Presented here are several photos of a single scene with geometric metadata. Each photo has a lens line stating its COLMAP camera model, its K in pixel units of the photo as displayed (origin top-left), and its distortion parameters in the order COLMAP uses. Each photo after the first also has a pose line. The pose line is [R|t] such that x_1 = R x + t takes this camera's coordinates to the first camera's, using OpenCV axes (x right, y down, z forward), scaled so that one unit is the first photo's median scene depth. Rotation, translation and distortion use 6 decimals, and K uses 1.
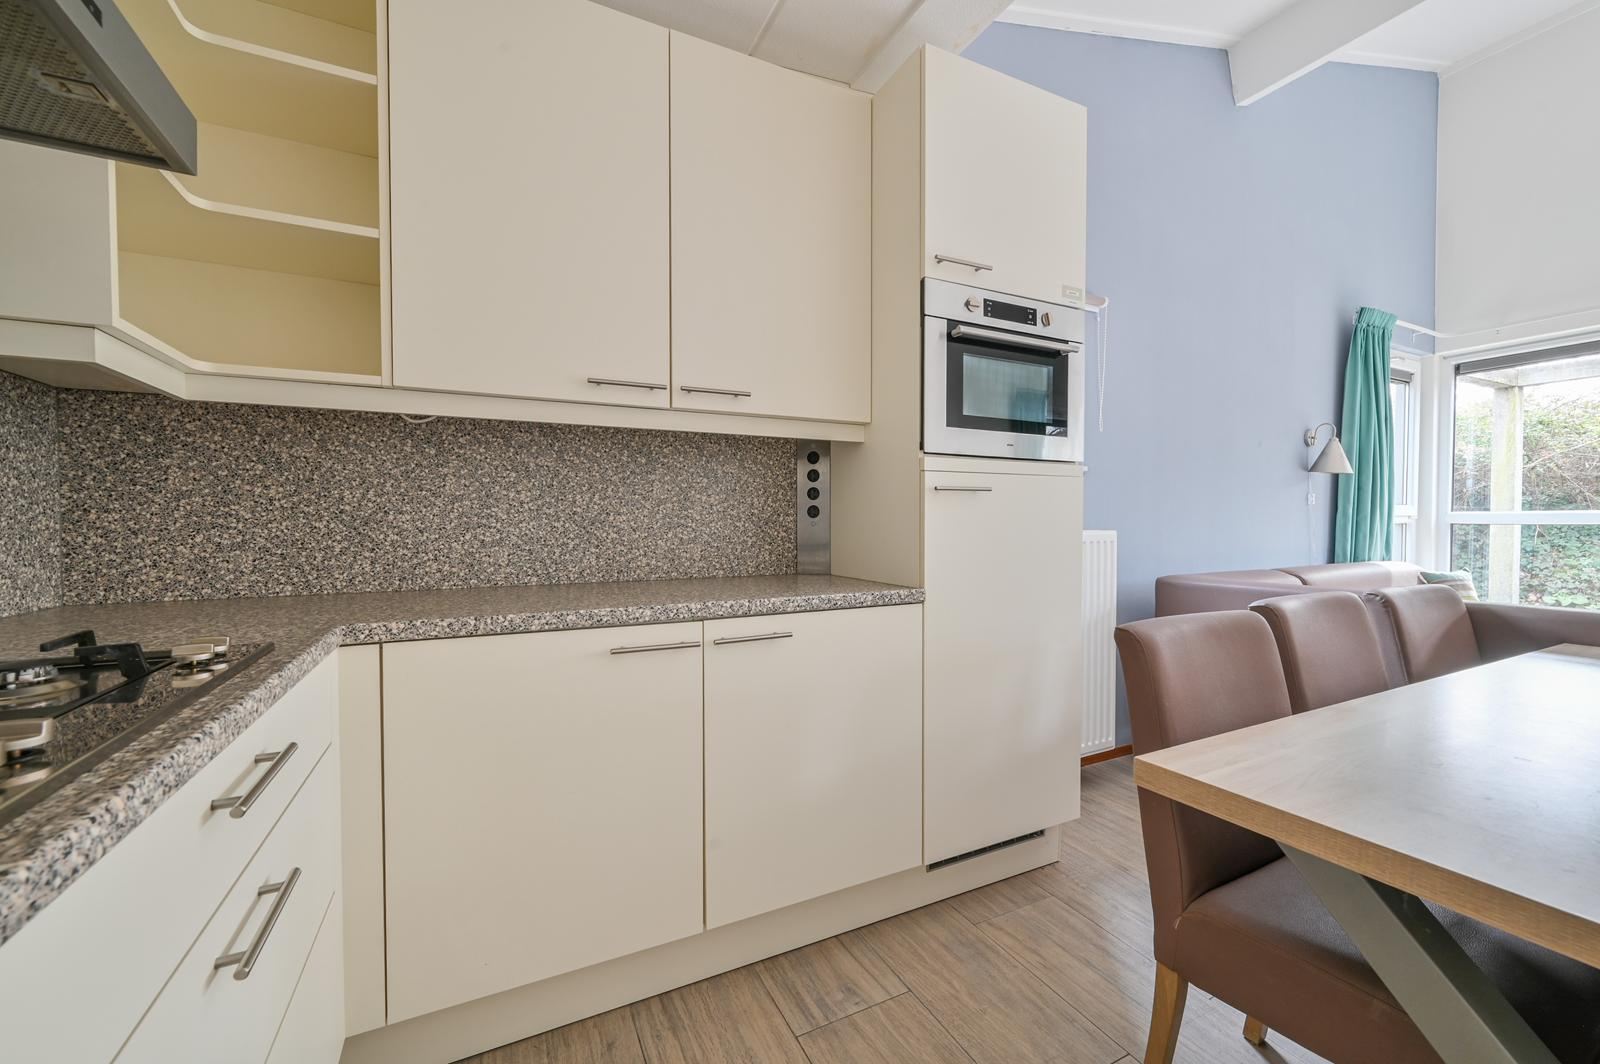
lens RADIAL K [[644.3, 0, 800.0], [0, 644.3, 532.0], [0, 0, 1]] dist [-0.000356, -0.000112]
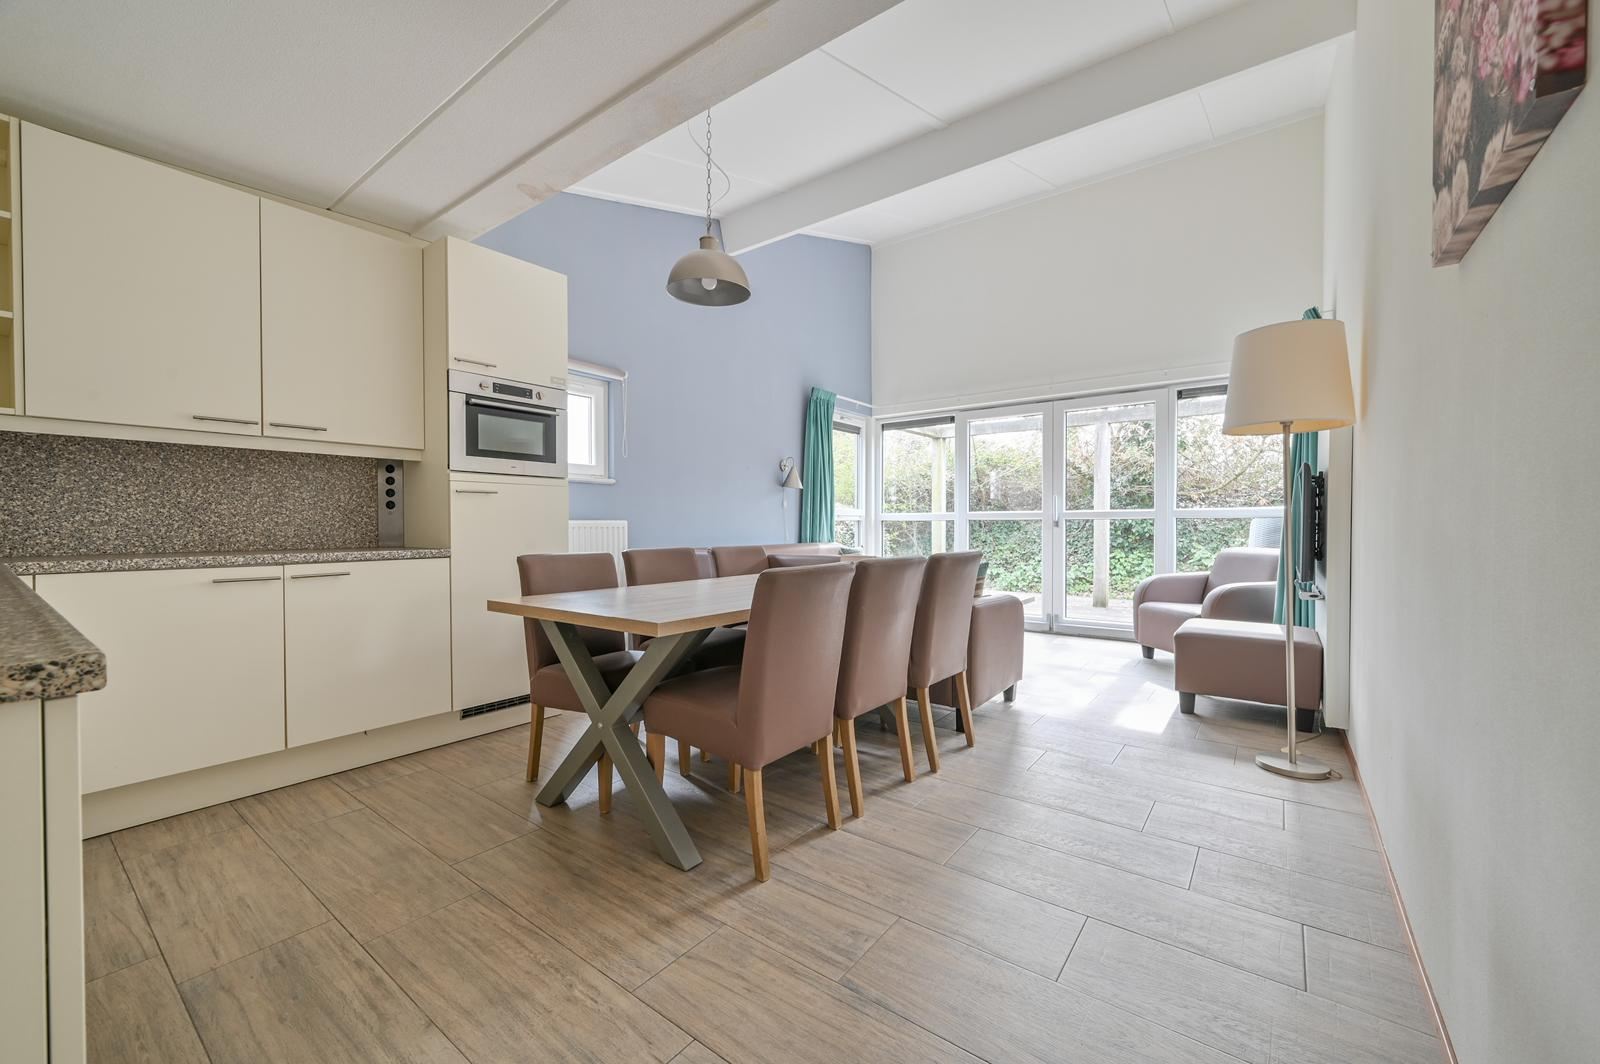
lens RADIAL K [[636.9, 0, 800.0], [0, 636.9, 532.0], [0, 0, 1]] dist [0.000575, 0.000245]
pose [[0.896637, -0.005062, 0.442738, 0.274942], [0.008012, 0.999956, -0.004793, 0.057436], [-0.442695, 0.007845, 0.896638, -0.934594]]
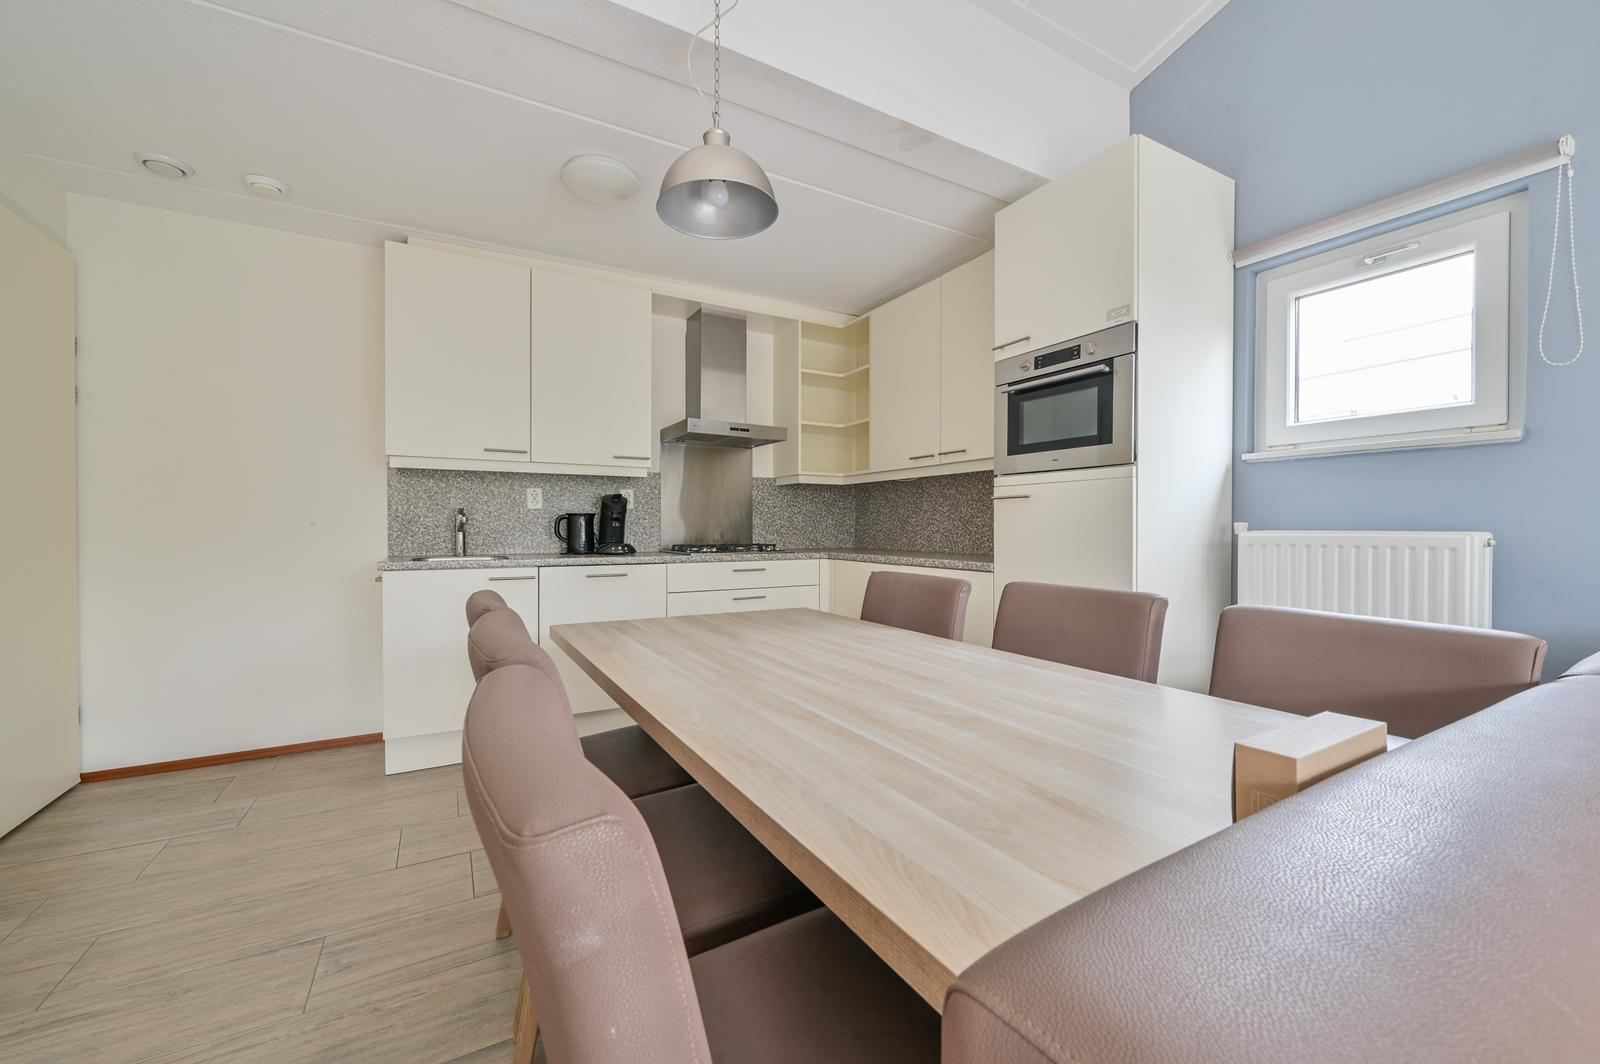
lens RADIAL K [[636.9, 0, 800.0], [0, 636.9, 532.0], [0, 0, 1]] dist [0.000575, 0.000245]
pose [[0.047689, 0.010579, -0.998806, 1.680477], [-0.019908, 0.999755, 0.009638, 0.007063], [0.998664, 0.019425, 0.047888, 0.459698]]
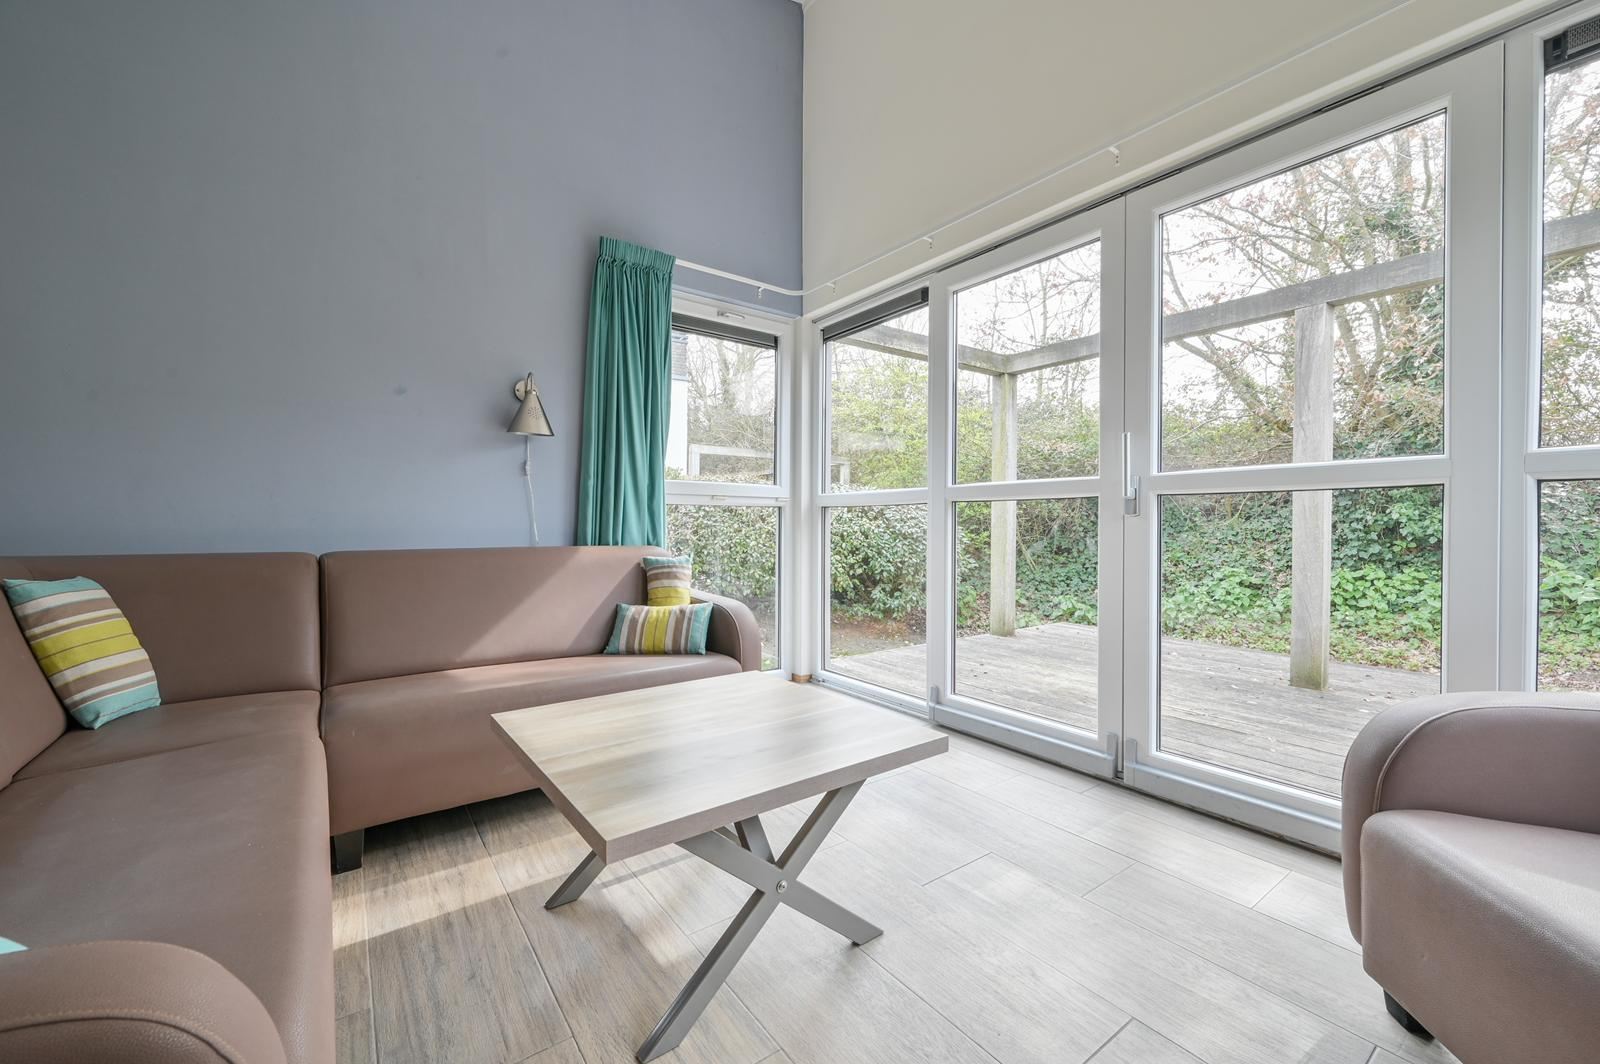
lens RADIAL K [[636.9, 0, 800.0], [0, 636.9, 532.0], [0, 0, 1]] dist [0.000575, 0.000245]
pose [[0.985584, 0.003706, 0.169146, 2.138402], [-0.002578, 0.999973, -0.006888, 0.071655], [-0.169167, 0.006353, 0.985567, 0.340363]]
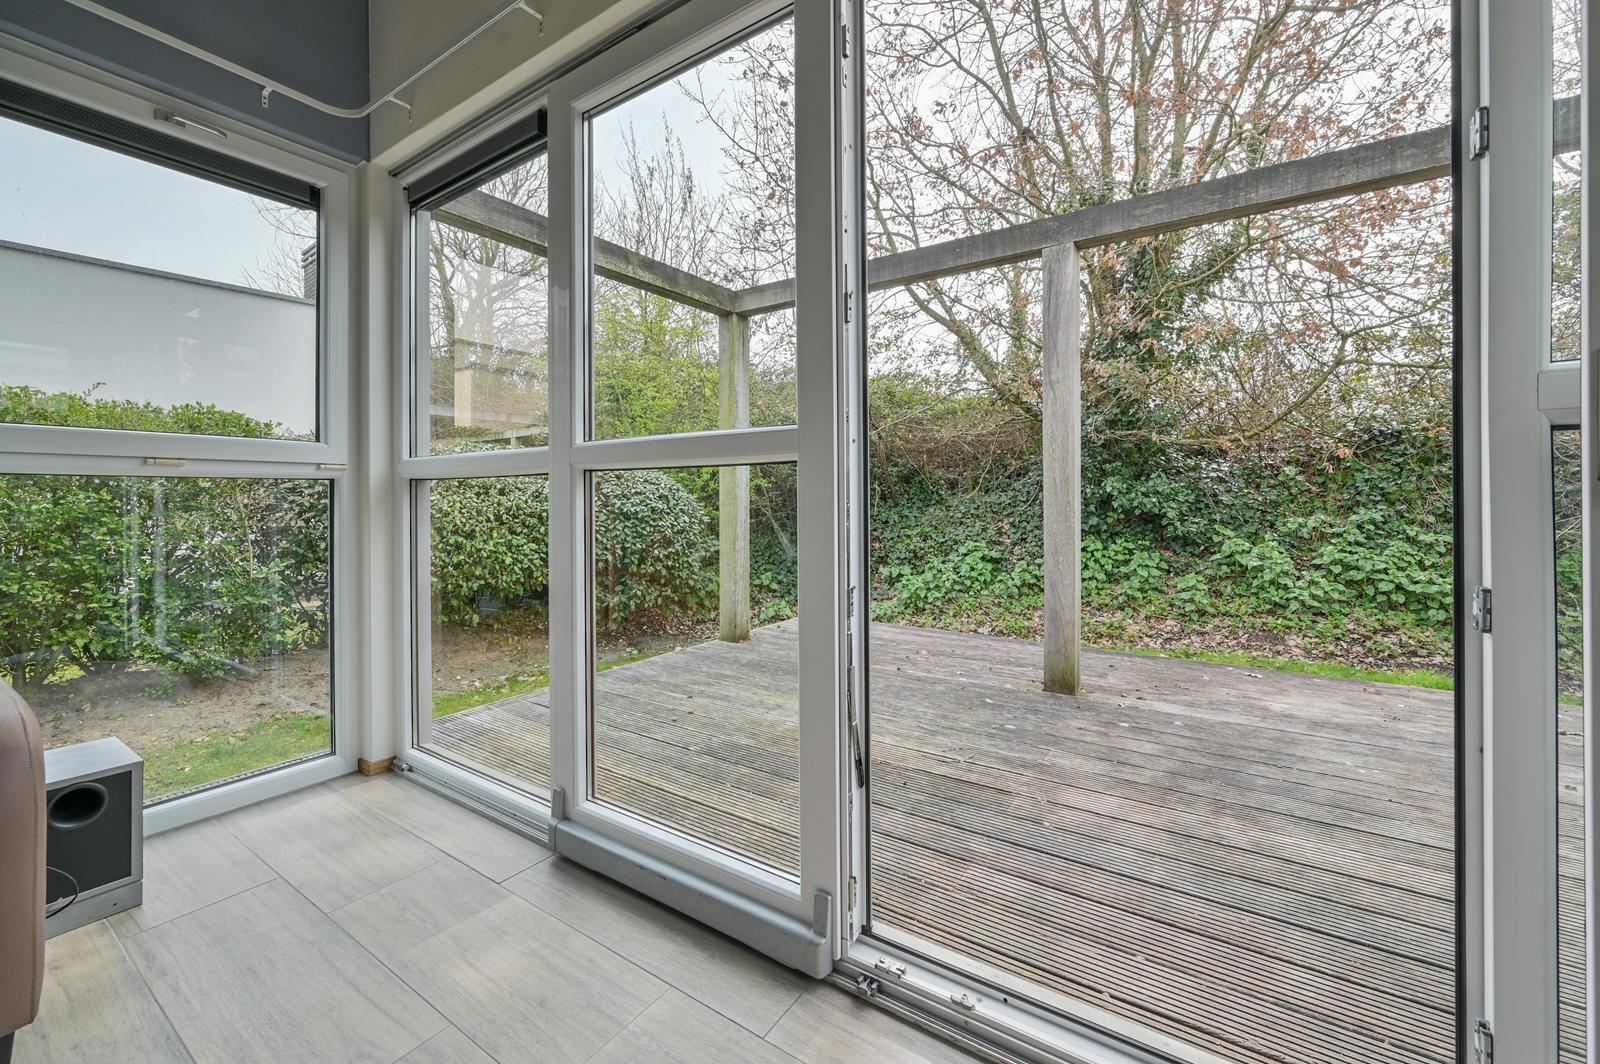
lens RADIAL K [[642.6, 0, 792.0], [0, 642.6, 498.0], [0, 0, 1]] dist [0.000682, 0.000031]
pose [[0.877976, -0.002158, 0.478699, 2.658853], [0.011699, 0.999788, -0.016950, 0.040528], [-0.478561, 0.020483, 0.877815, 0.945121]]
